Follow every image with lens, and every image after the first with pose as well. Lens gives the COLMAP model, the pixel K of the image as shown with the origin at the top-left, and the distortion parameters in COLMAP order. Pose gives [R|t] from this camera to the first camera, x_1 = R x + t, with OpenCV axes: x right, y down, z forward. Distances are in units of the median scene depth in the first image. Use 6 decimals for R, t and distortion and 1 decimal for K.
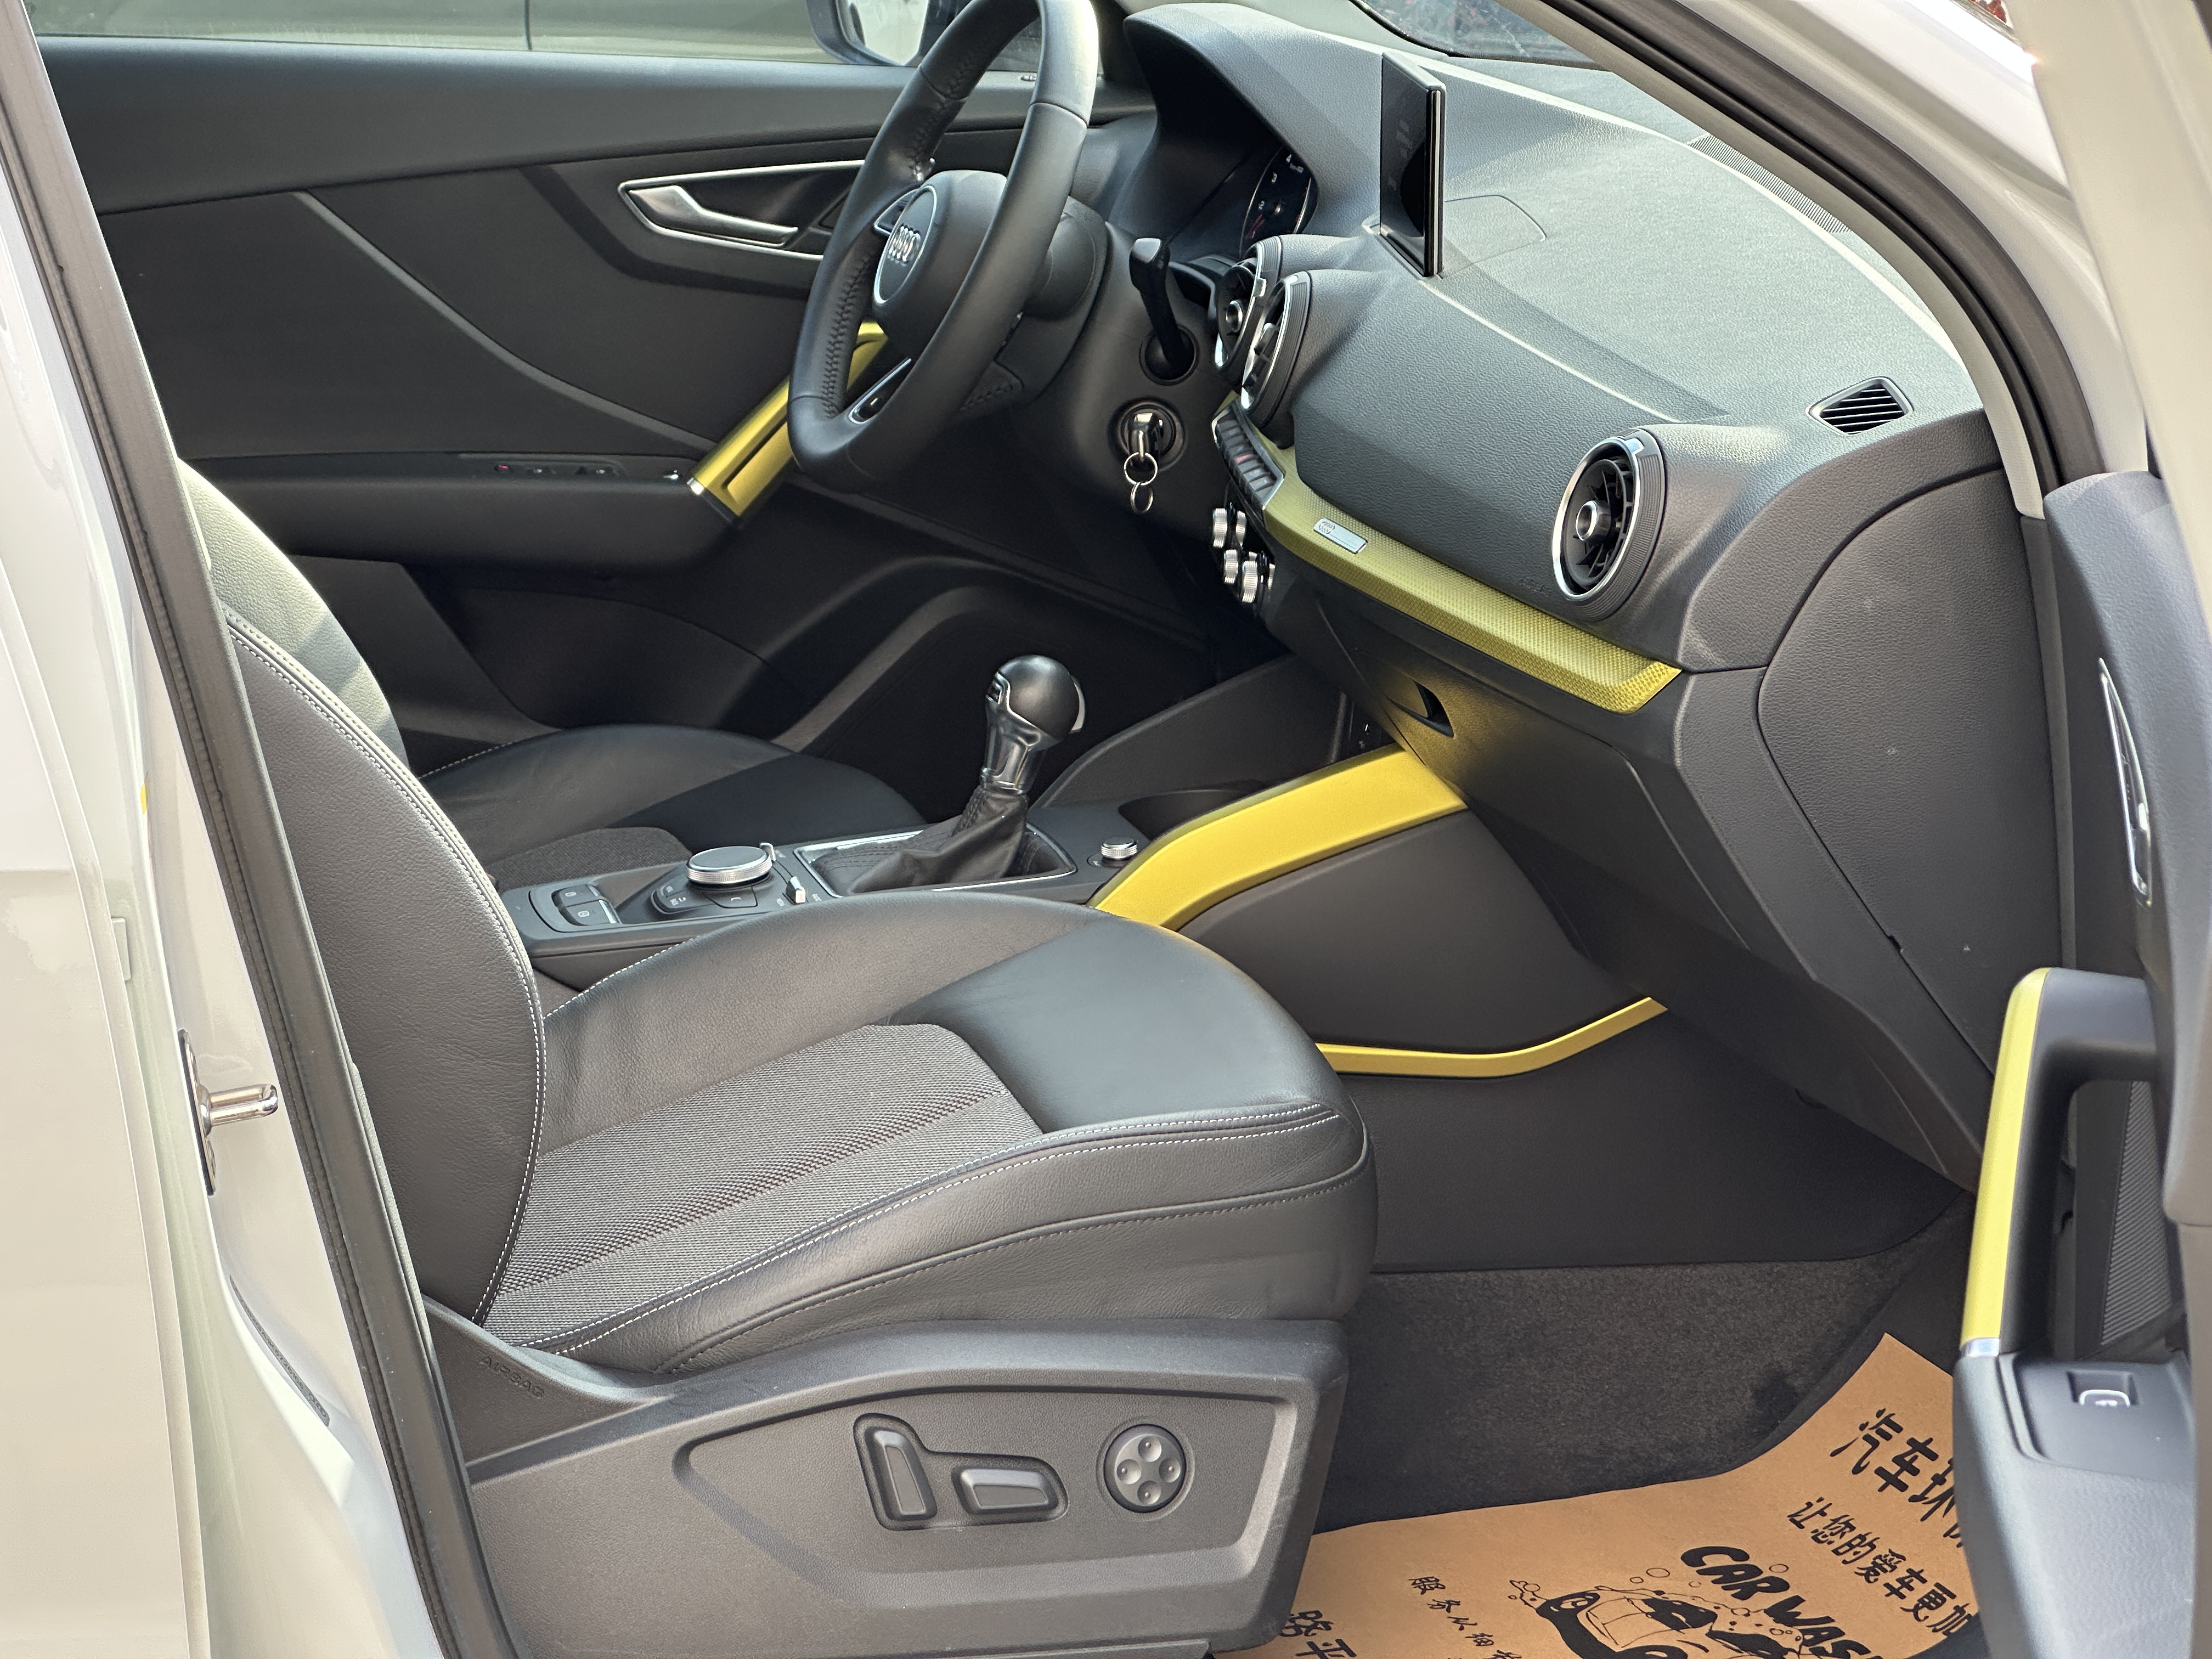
lens RADIAL K [[4923.9, 0, 1106.0], [0, 4923.9, 829.5], [0, 0, 1]] dist [-0.131737, 3.842903]
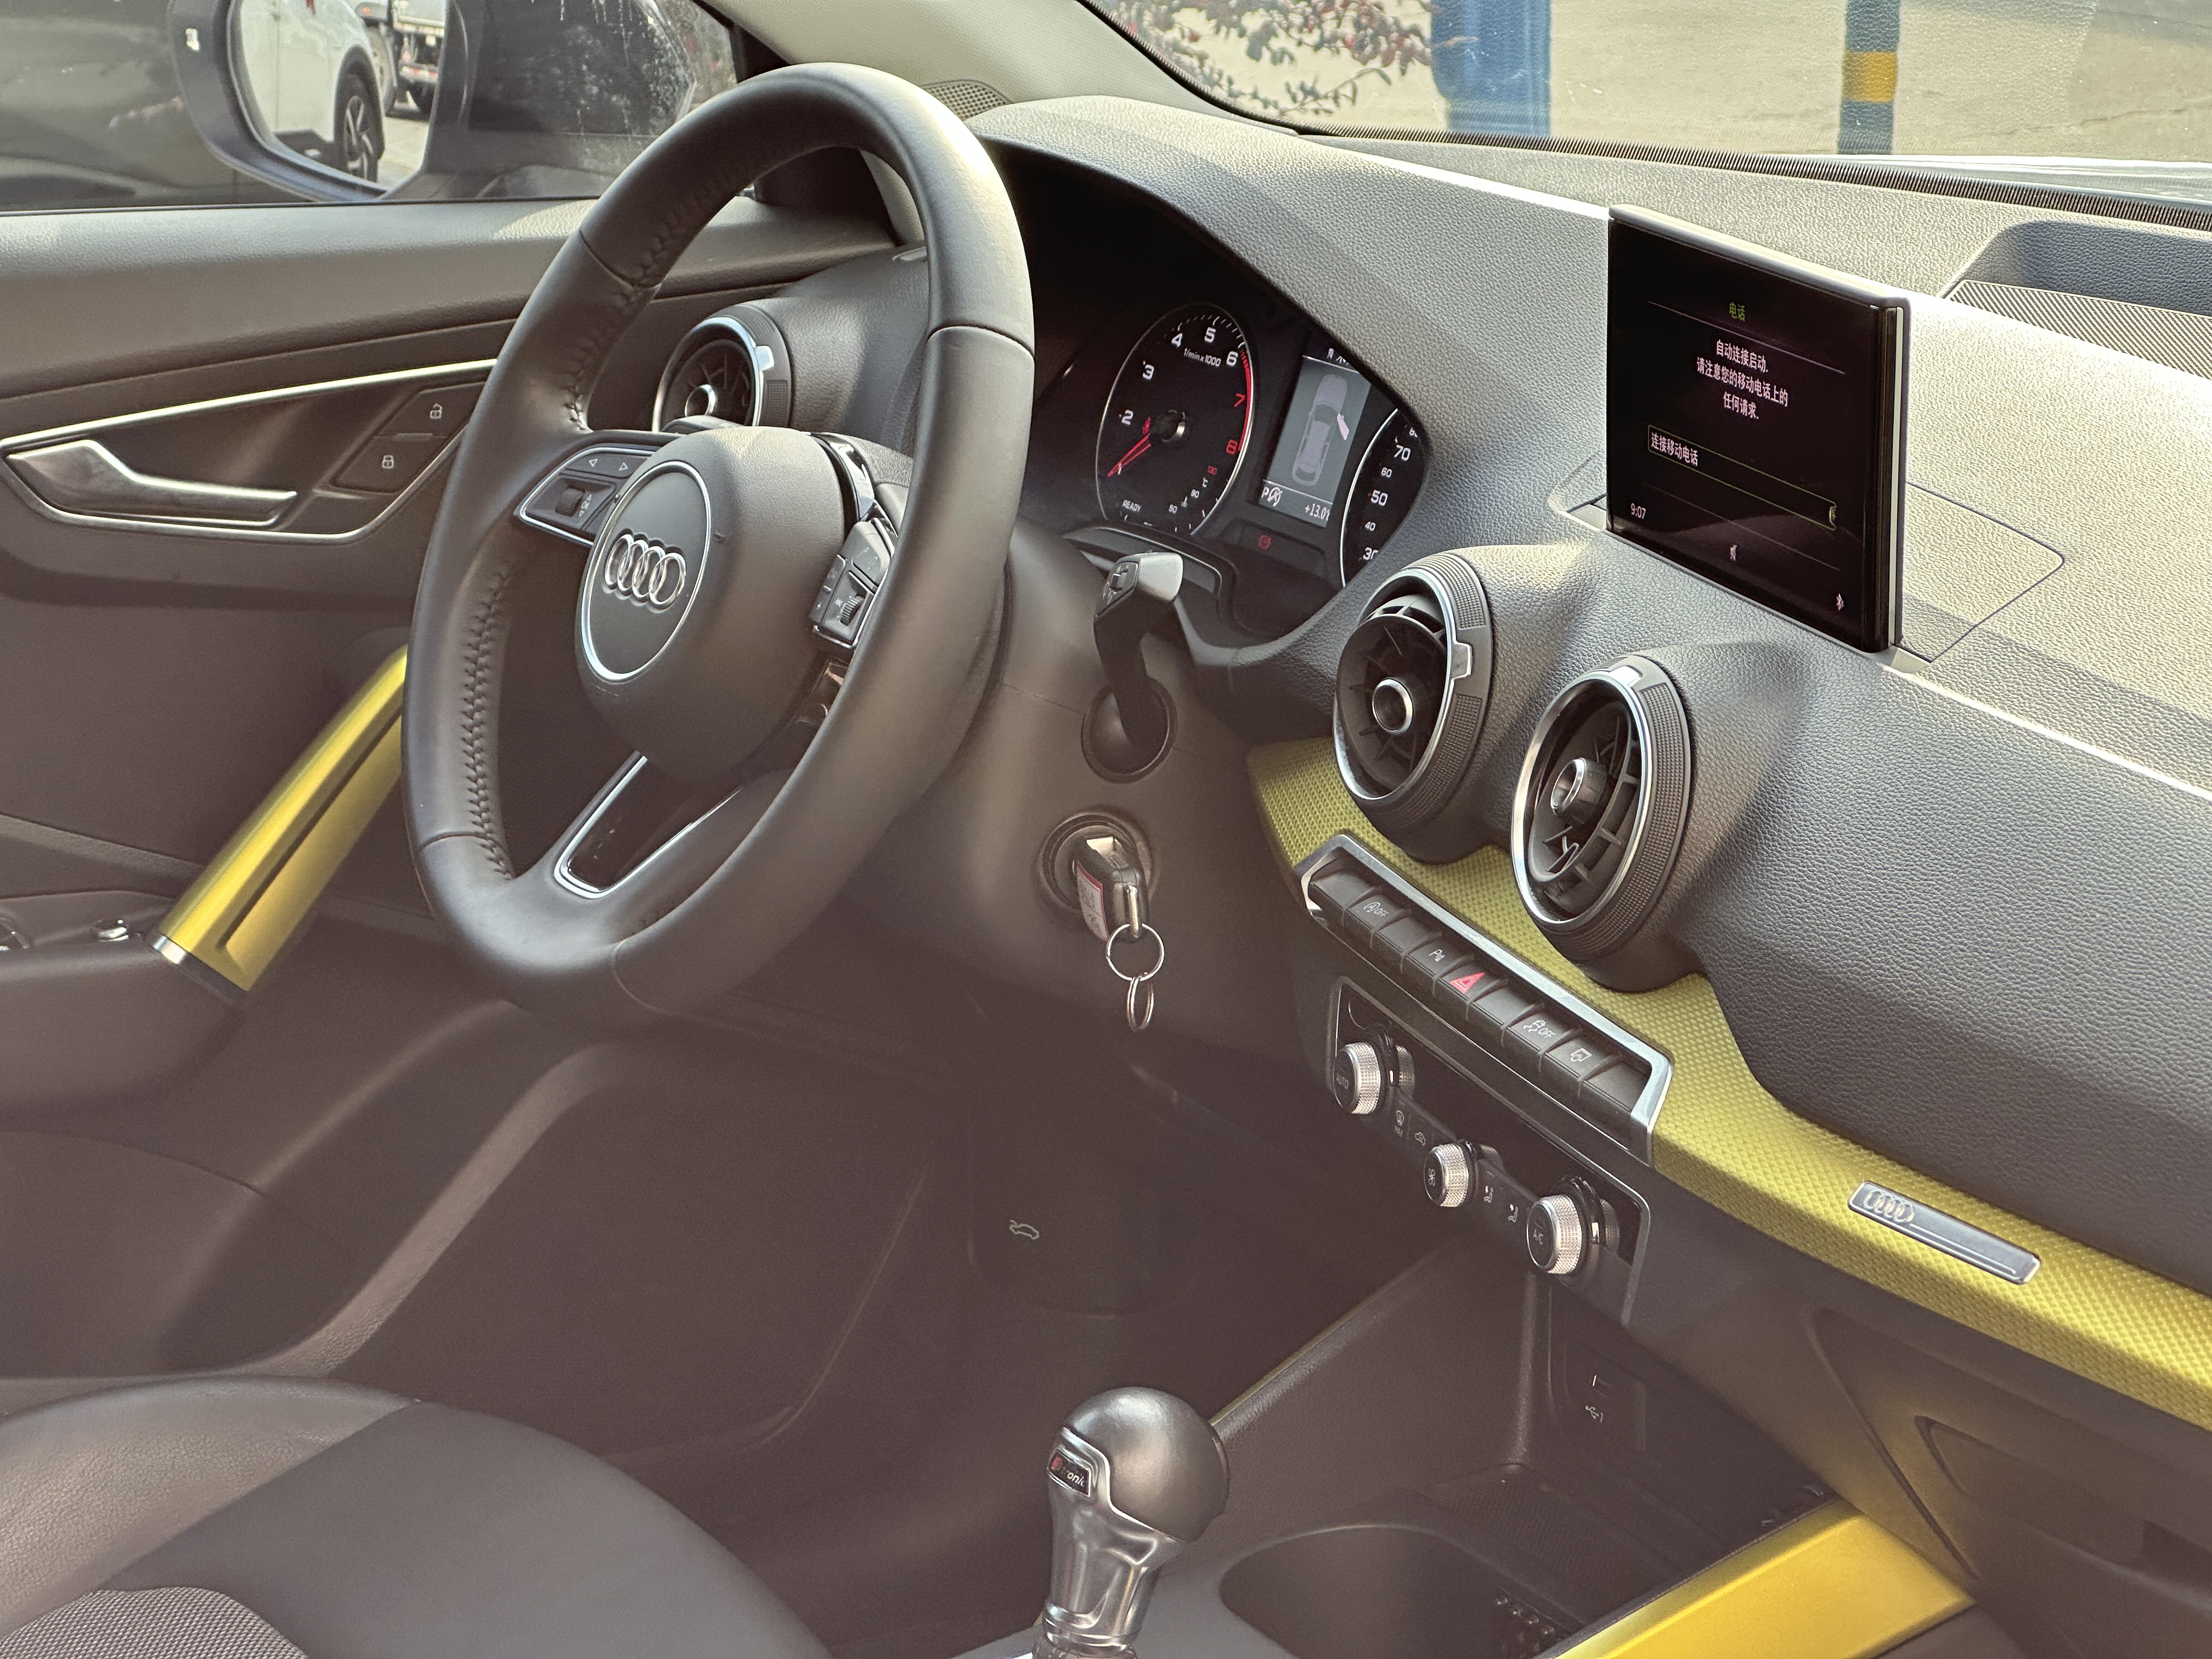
lens RADIAL K [[4923.9, 0, 1106.0], [0, 4923.9, 829.5], [0, 0, 1]] dist [-0.131737, 3.842903]
pose [[0.965995, -0.092725, 0.241361, -0.118423], [0.086218, 0.995574, 0.037408, -0.098377], [-0.243761, -0.015327, 0.969714, 0.413587]]
